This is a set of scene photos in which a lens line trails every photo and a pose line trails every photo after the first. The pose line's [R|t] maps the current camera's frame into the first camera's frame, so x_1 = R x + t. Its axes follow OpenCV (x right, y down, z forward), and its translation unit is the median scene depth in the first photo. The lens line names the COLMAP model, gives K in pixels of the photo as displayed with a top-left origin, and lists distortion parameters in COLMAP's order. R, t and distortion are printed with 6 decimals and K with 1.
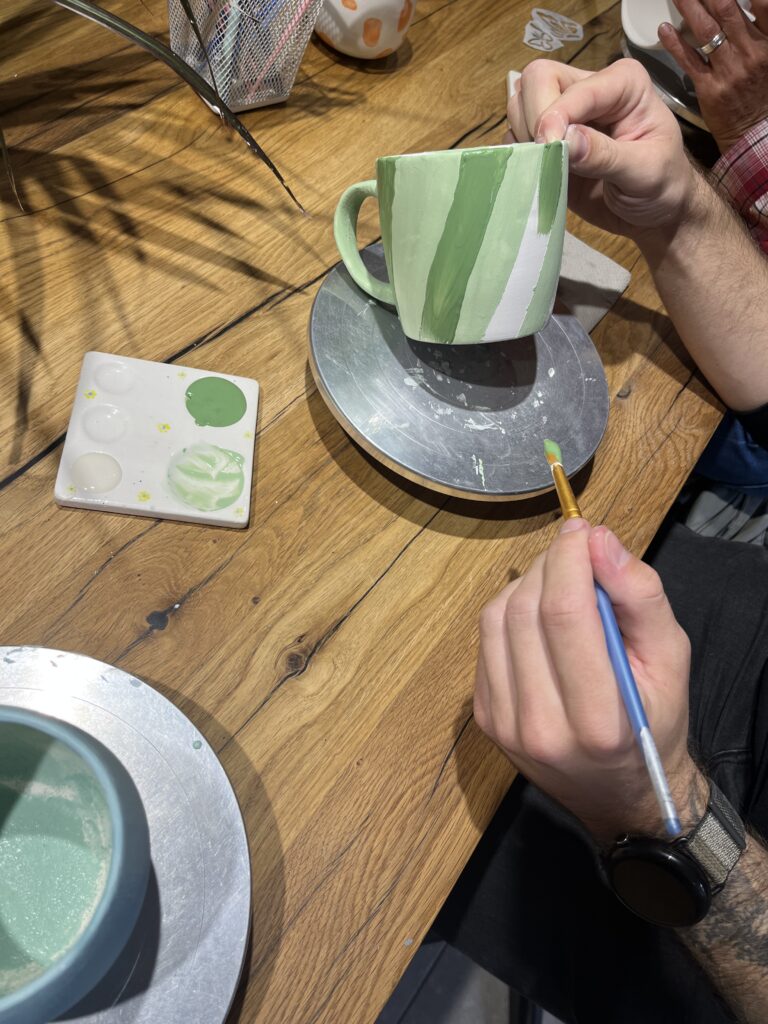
lens RADIAL K [[764.5, 0, 384.9], [0, 764.5, 514.8], [0, 0, 1]] dist [0.027568, -0.010004]
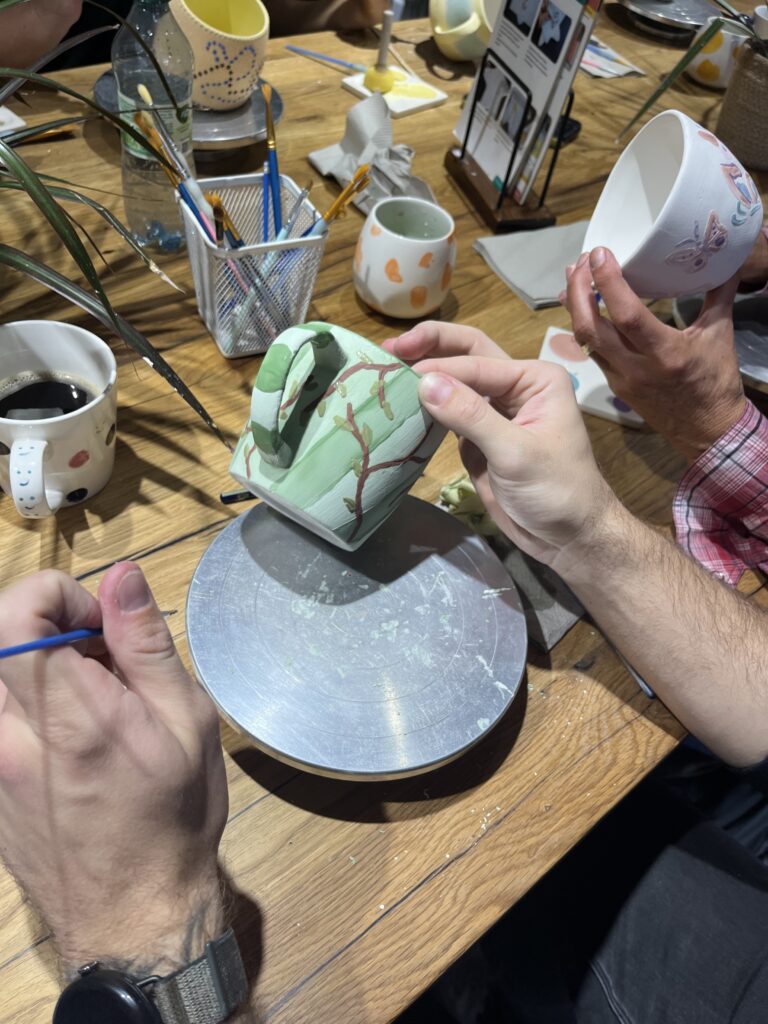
lens RADIAL K [[764.5, 0, 383.6], [0, 764.5, 509.8], [0, 0, 1]] dist [0.027568, -0.010004]
pose [[0.960929, 0.097938, -0.258890, 0.321955], [-0.159735, 0.960065, -0.229697, -0.095340], [0.226055, 0.262076, 0.938198, 0.068465]]
